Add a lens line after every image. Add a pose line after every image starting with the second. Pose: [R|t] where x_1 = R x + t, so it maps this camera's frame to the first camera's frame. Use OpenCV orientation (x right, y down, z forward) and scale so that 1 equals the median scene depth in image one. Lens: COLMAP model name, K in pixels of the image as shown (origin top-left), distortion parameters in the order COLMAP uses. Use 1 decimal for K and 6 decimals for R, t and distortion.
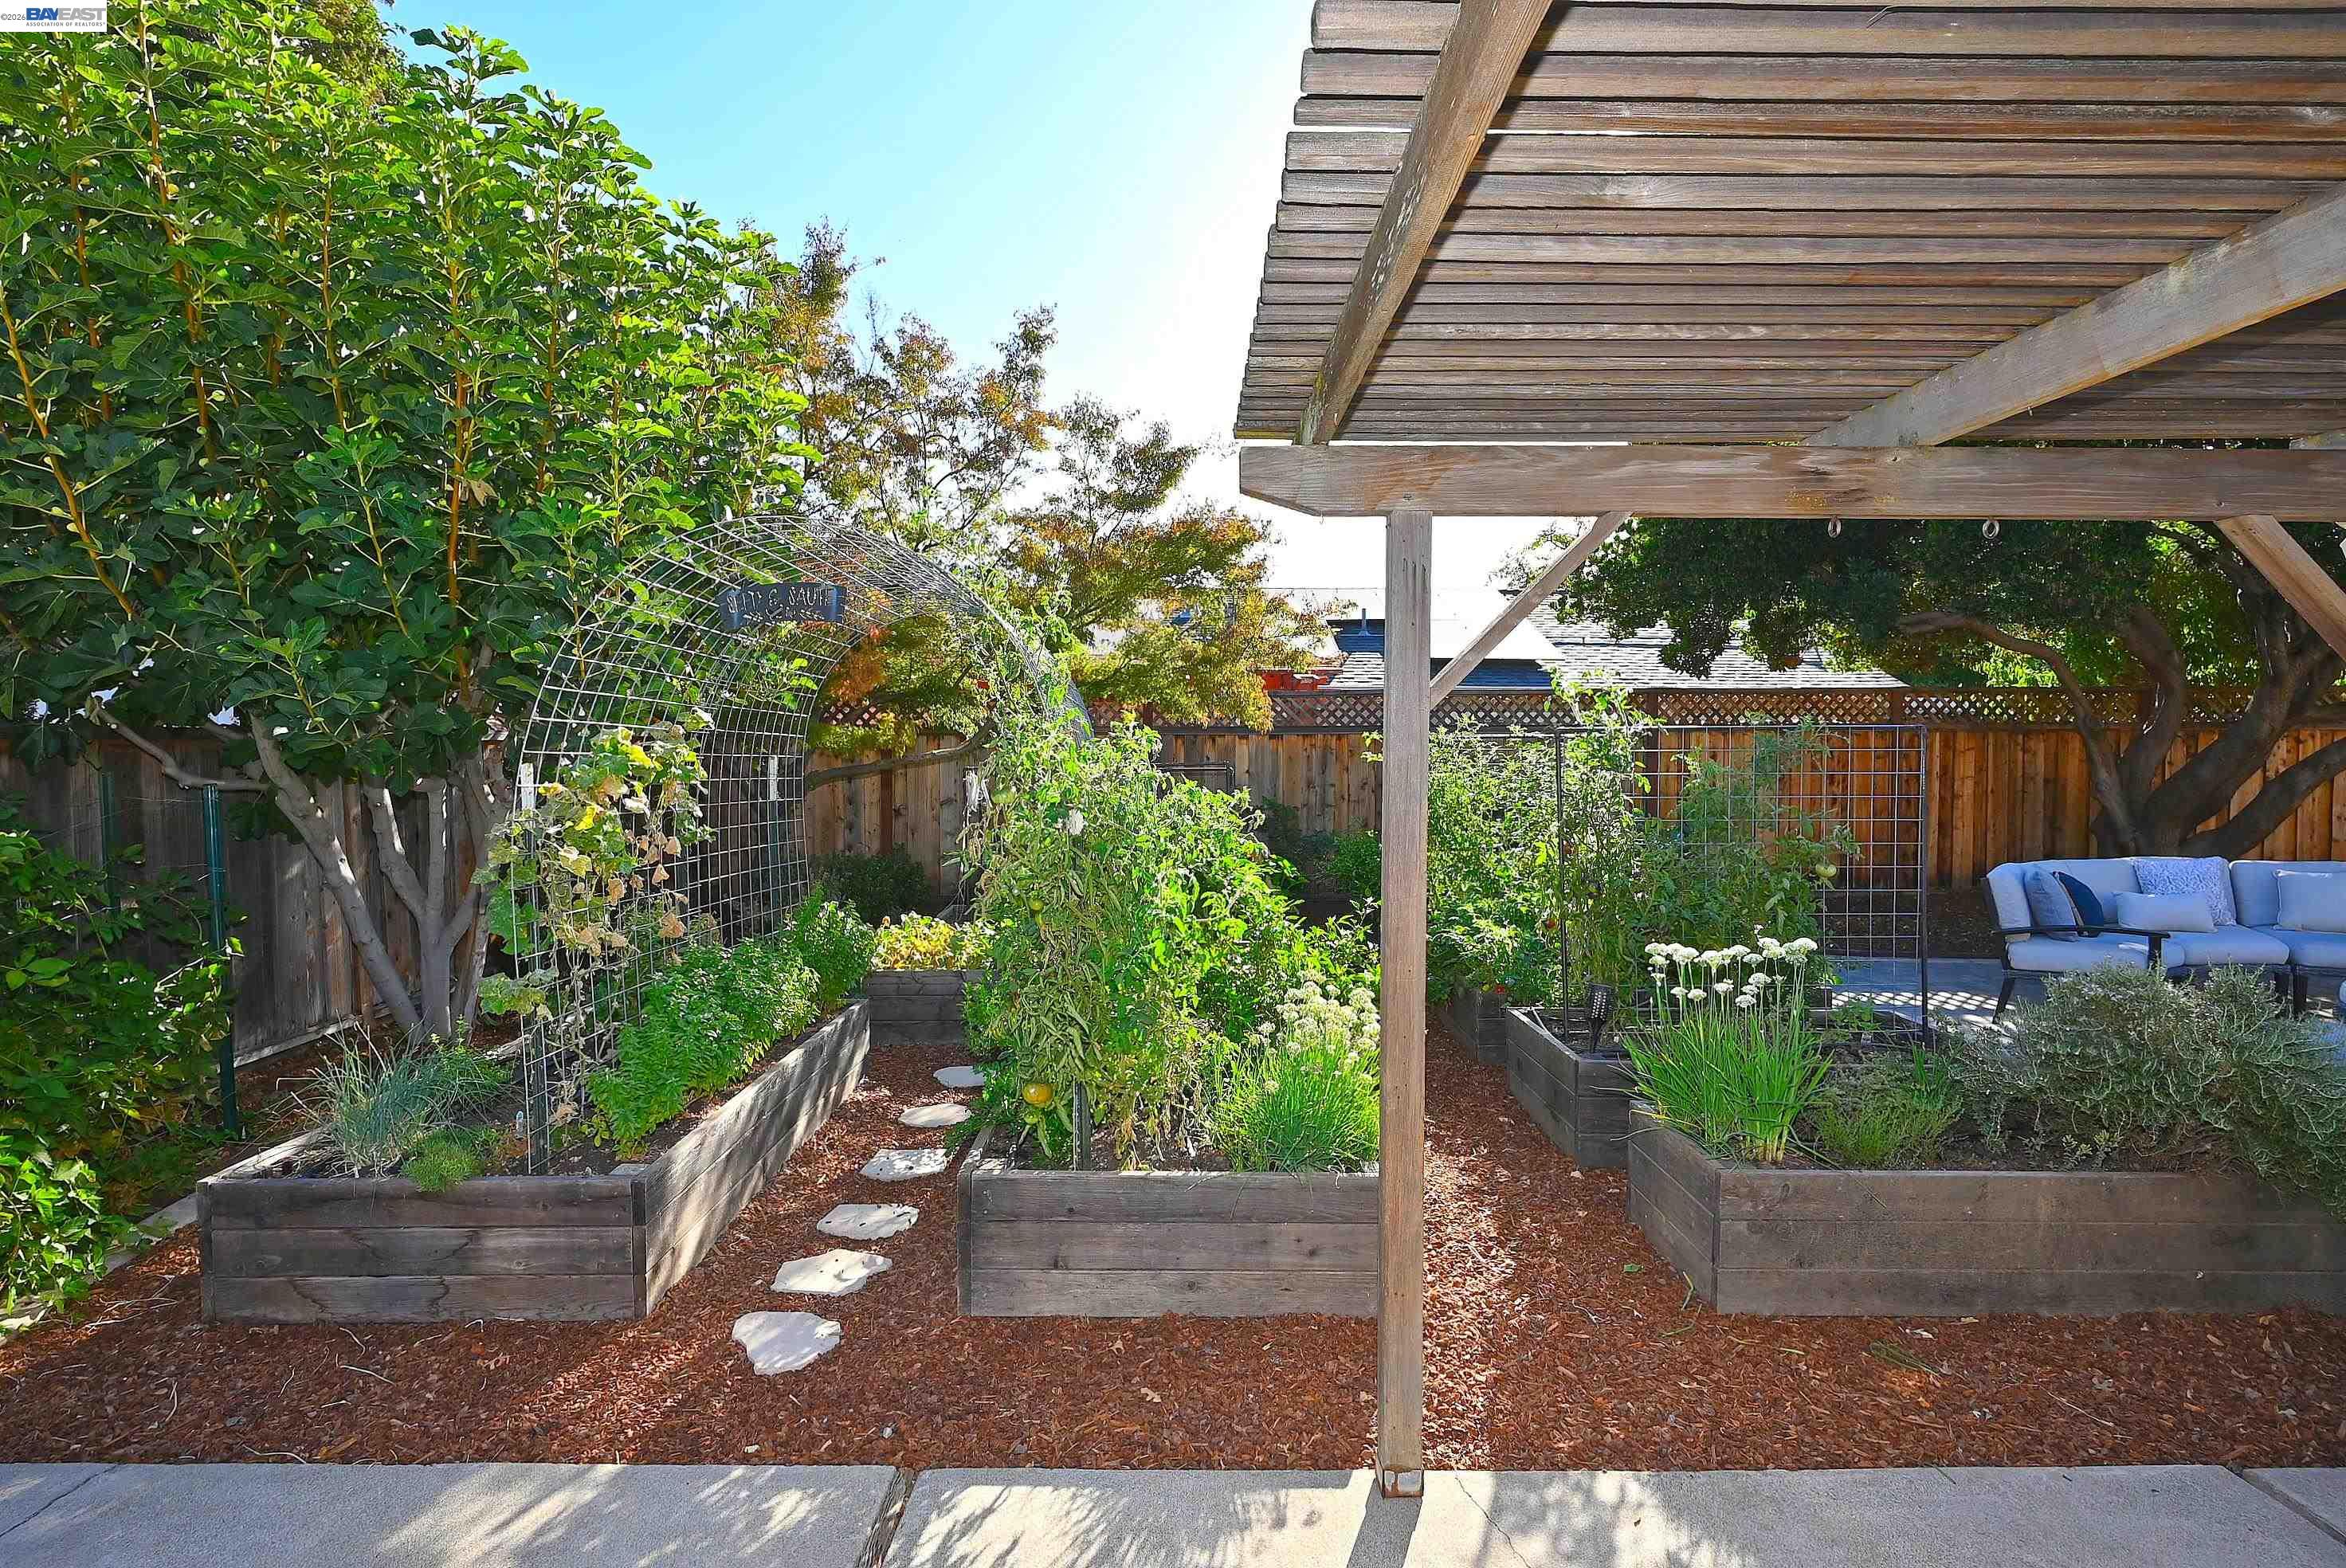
lens RADIAL K [[1162.1, 0, 1173.9], [0, 1162.1, 780.8], [0, 0, 1]] dist [-0.005242, 0.001190]
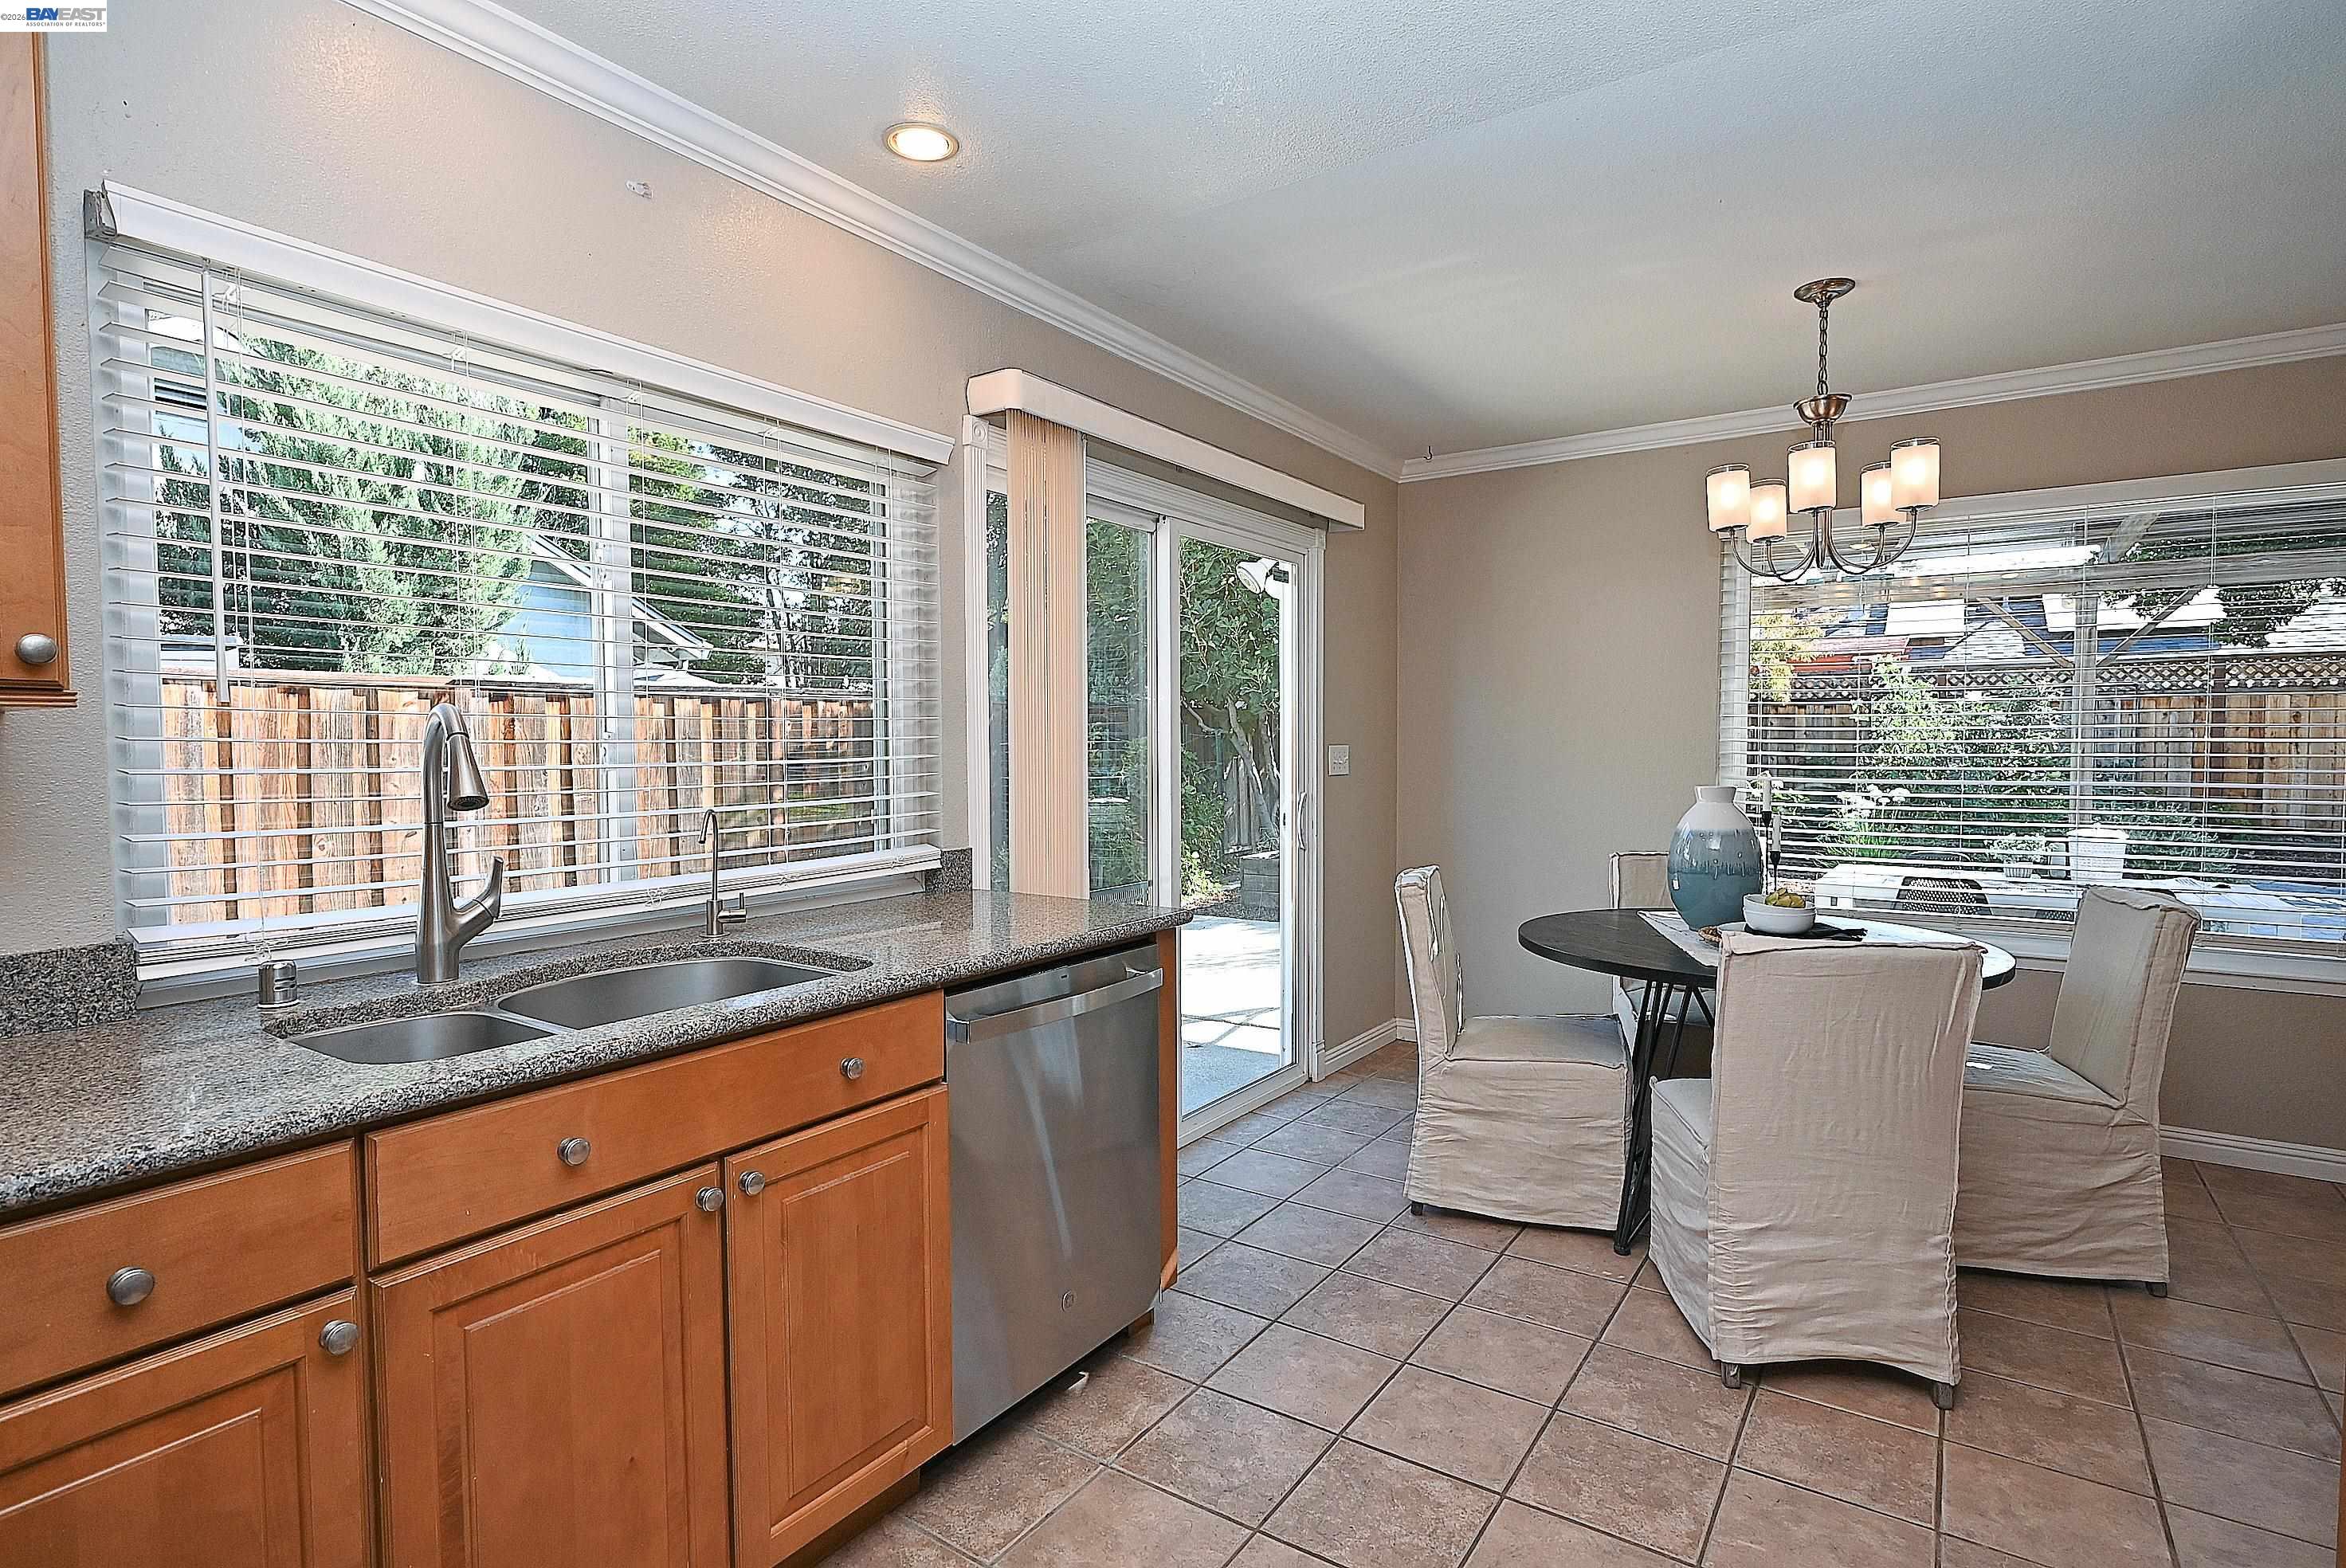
lens RADIAL K [[1162.1, 0, 1174.3], [0, 1162.1, 785.1], [0, 0, 1]] dist [-0.005242, 0.001190]
pose [[0.825830, 0.030645, -0.563086, 0.236454], [-0.011649, 0.999236, 0.037297, 0.020647], [0.563799, -0.024241, 0.825556, -0.666634]]
